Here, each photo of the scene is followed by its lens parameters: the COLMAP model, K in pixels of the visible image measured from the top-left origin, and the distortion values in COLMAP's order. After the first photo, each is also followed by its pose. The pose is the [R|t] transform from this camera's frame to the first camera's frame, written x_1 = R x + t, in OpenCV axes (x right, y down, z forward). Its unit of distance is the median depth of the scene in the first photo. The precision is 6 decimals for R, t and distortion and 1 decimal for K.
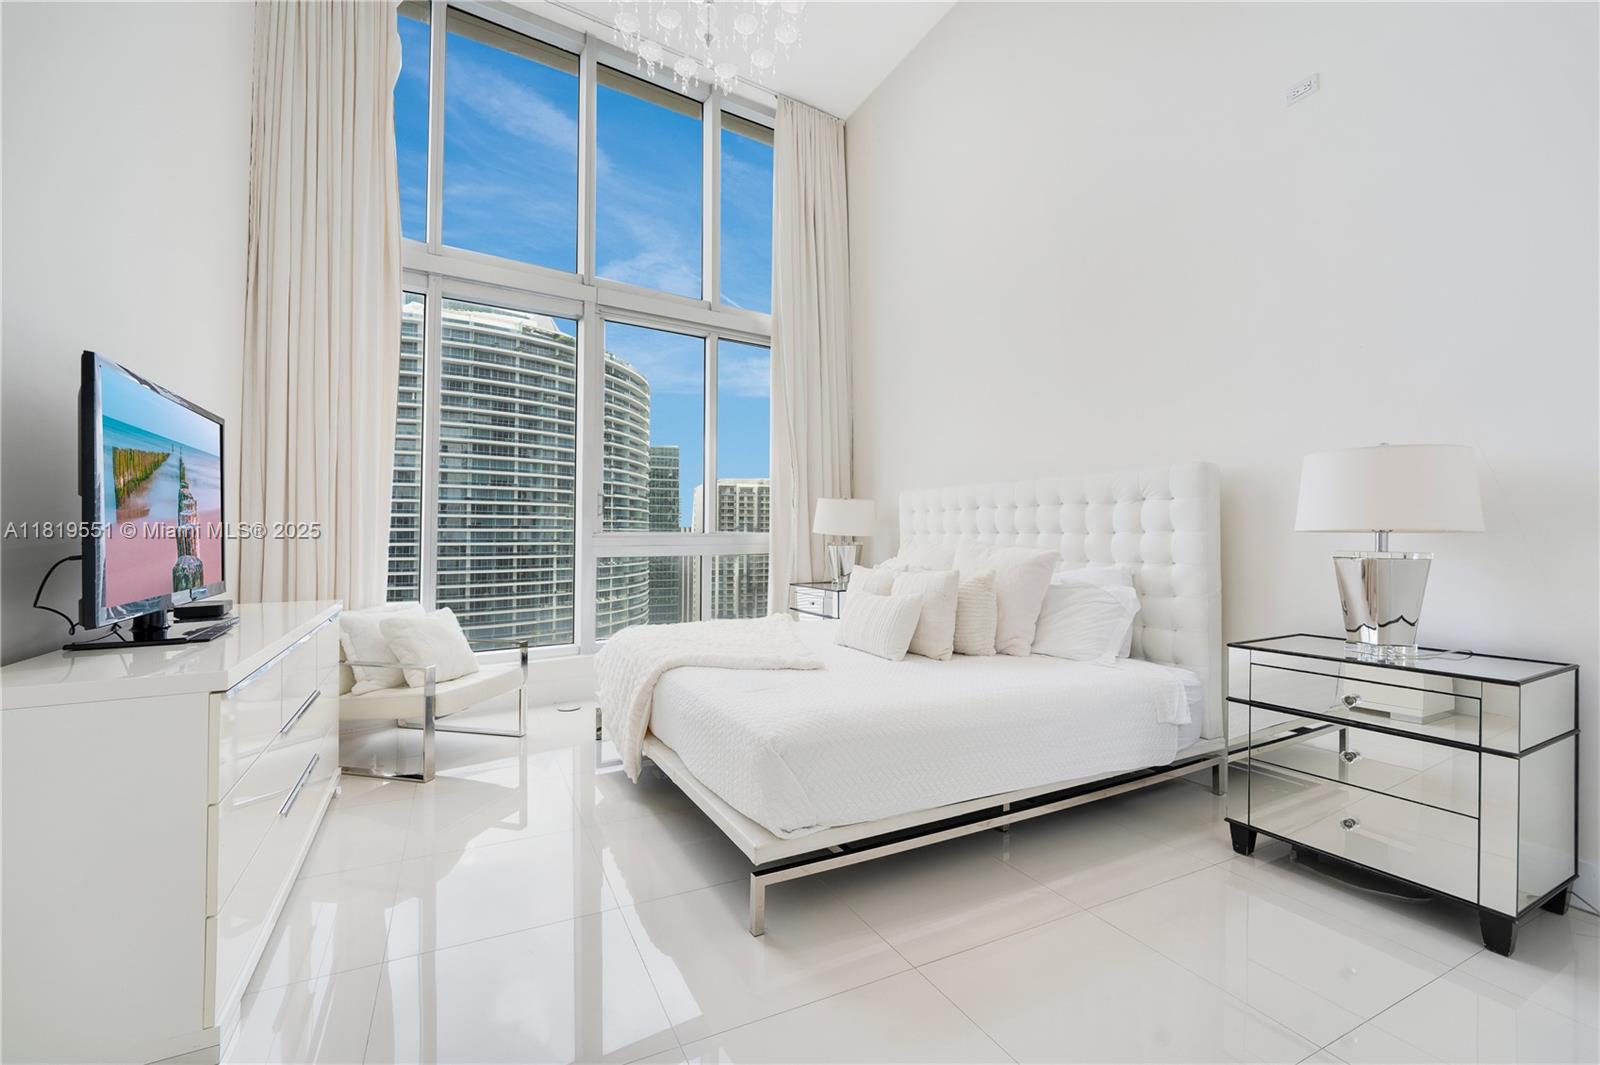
lens RADIAL K [[693.4, 0, 796.5], [0, 693.4, 526.5], [0, 0, 1]] dist [-0.002983, 0.000125]
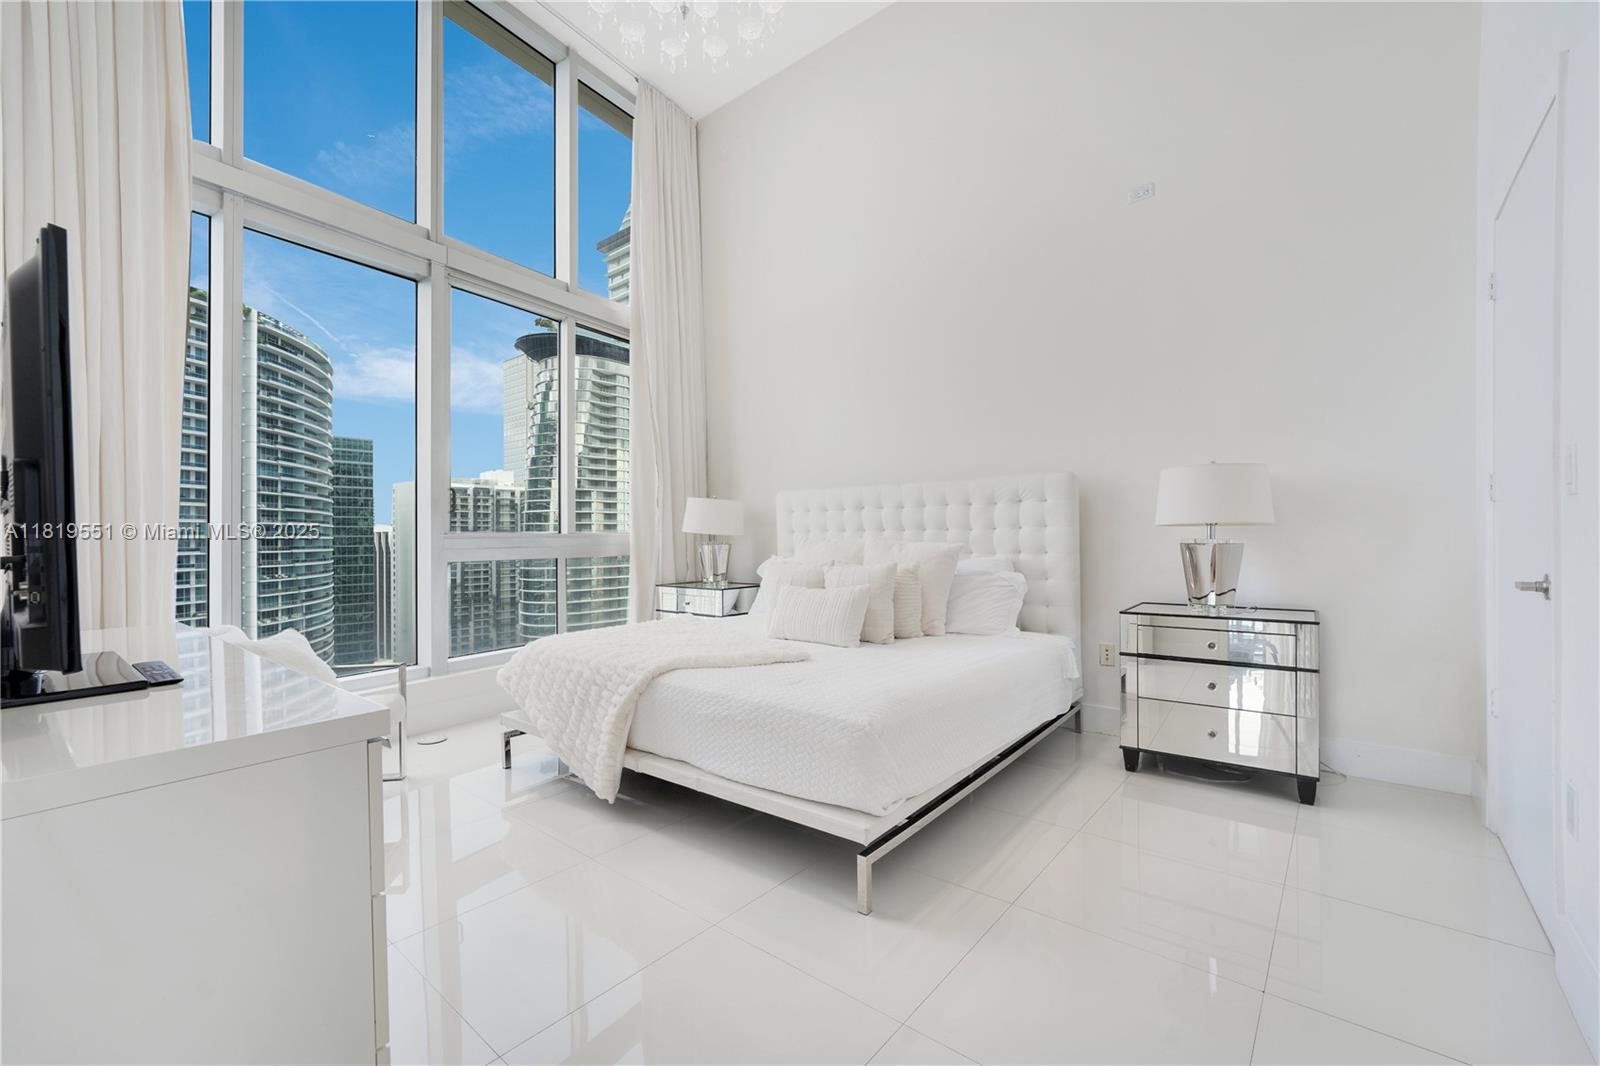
lens RADIAL K [[679.5, 0, 798.1], [0, 679.5, 532.3], [0, 0, 1]] dist [-0.001427, -0.000006]
pose [[0.906056, -0.004770, 0.423130, -0.232332], [0.004232, 0.999989, 0.002212, 0.007647], [-0.423136, -0.000214, 0.906066, 0.051113]]
